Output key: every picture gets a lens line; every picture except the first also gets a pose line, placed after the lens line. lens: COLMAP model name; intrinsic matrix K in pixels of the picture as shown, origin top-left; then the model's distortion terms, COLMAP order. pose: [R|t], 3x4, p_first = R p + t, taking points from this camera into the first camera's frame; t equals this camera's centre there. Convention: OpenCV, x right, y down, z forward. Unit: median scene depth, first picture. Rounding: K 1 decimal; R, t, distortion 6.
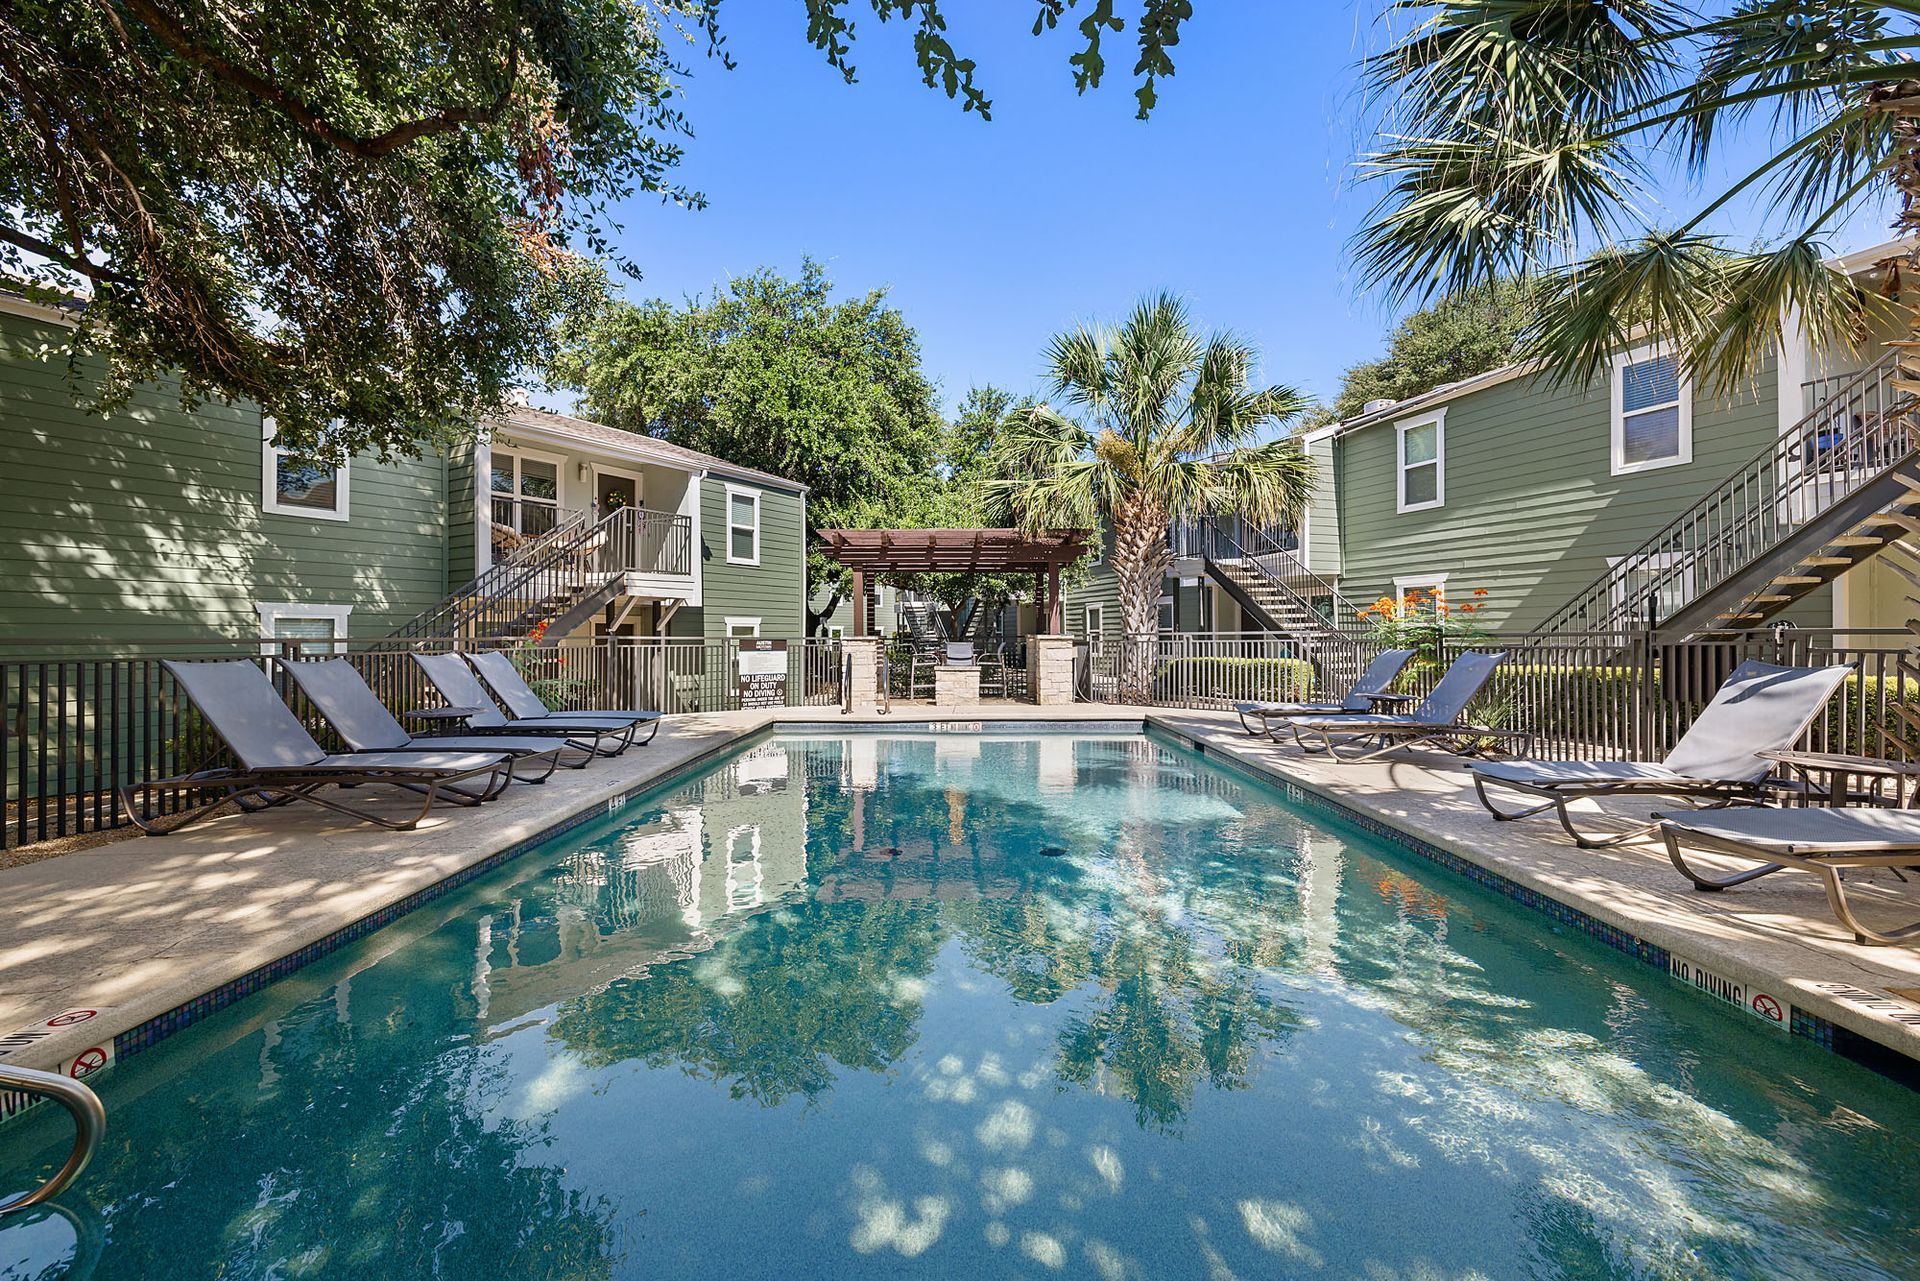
lens RADIAL K [[795.6, 0, 959.3], [0, 795.6, 639.4], [0, 0, 1]] dist [-0.003436, 0.000533]
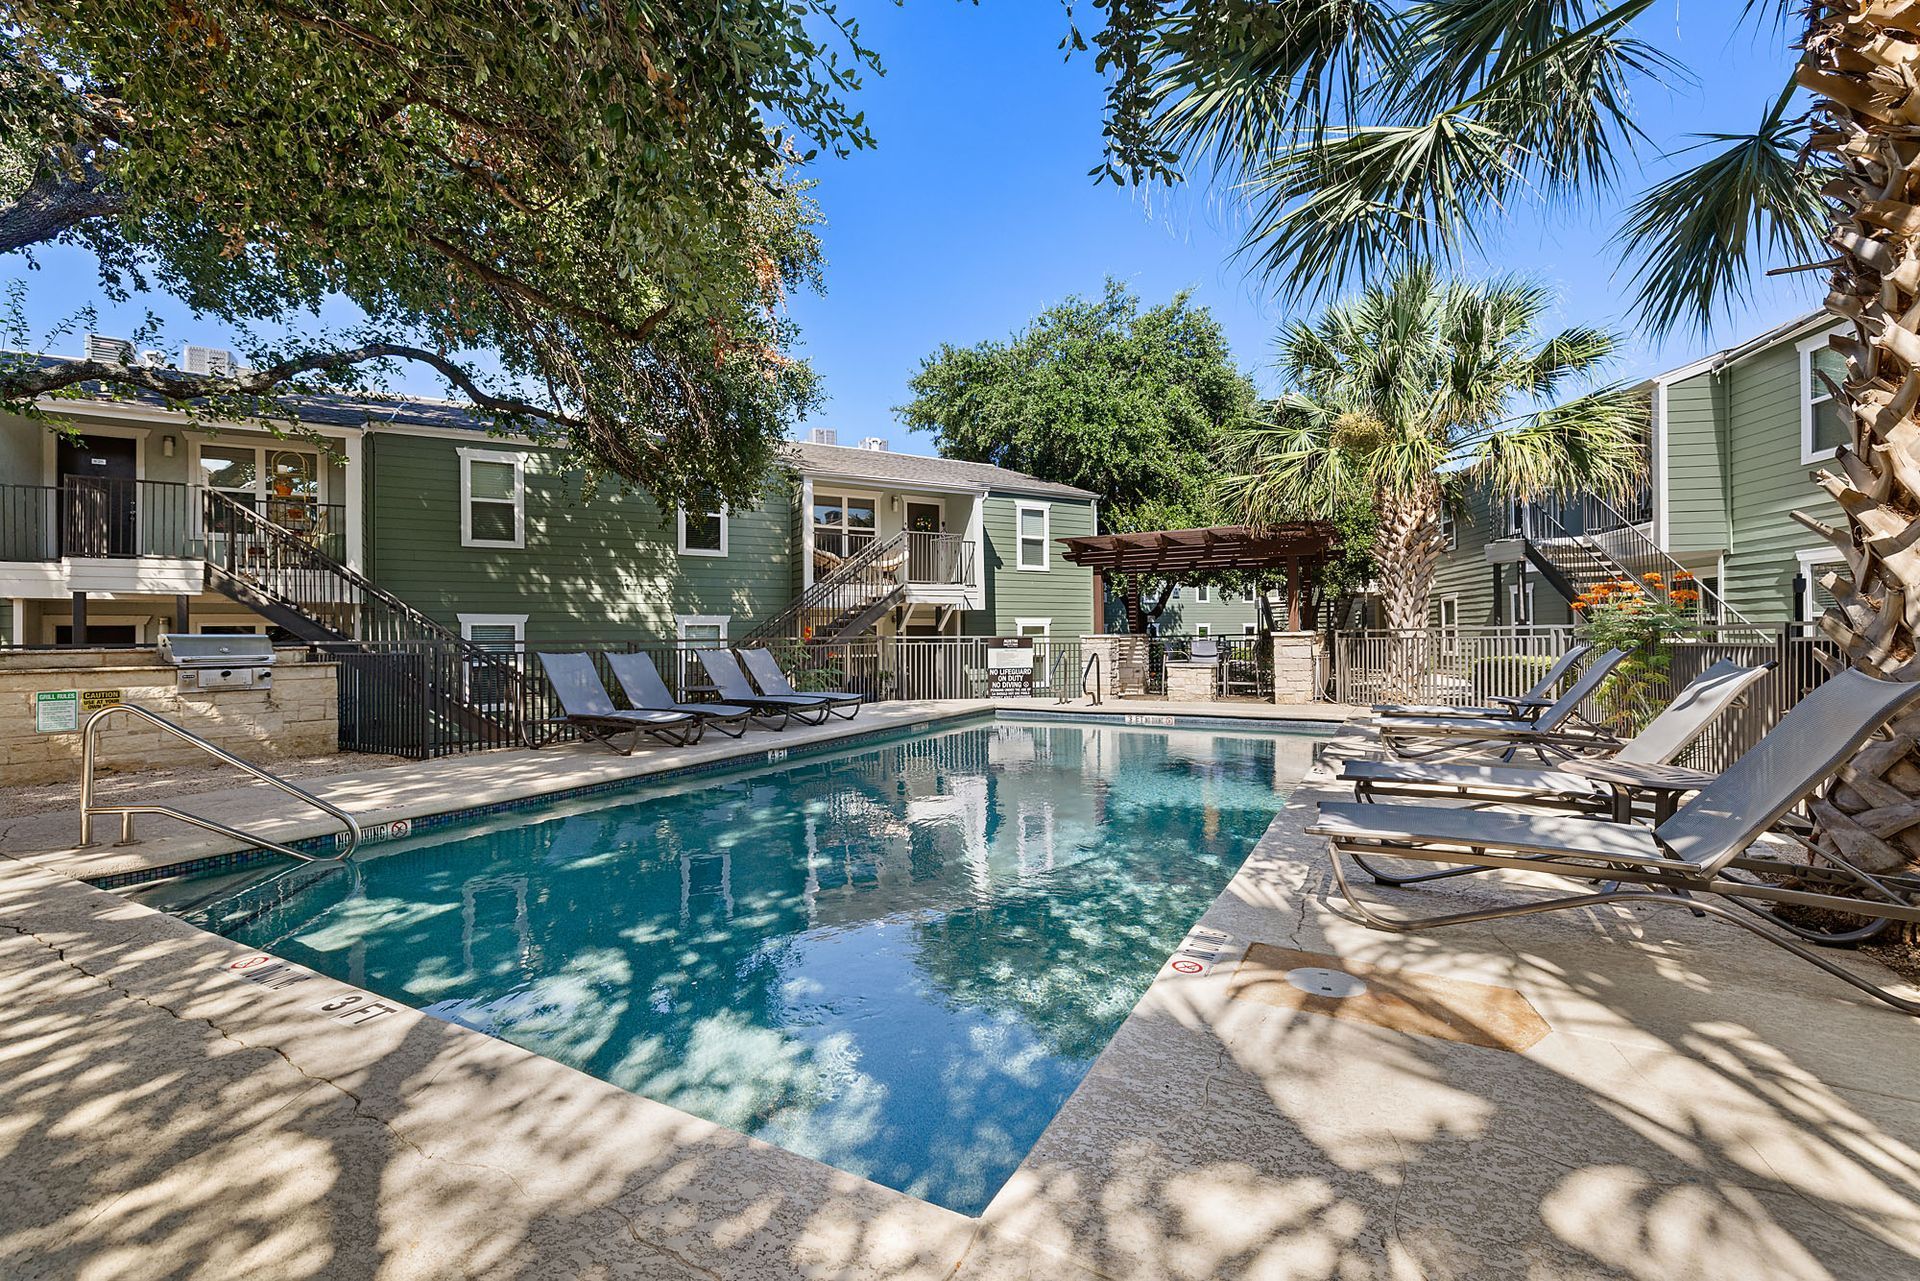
lens RADIAL K [[795.6, 0, 962.3], [0, 795.6, 634.7], [0, 0, 1]] dist [-0.003436, 0.000533]
pose [[0.873569, -0.006684, -0.486655, 0.230715], [0.005237, 0.999977, -0.004335, 0.000046], [0.486673, 0.001238, 0.873583, -0.033698]]
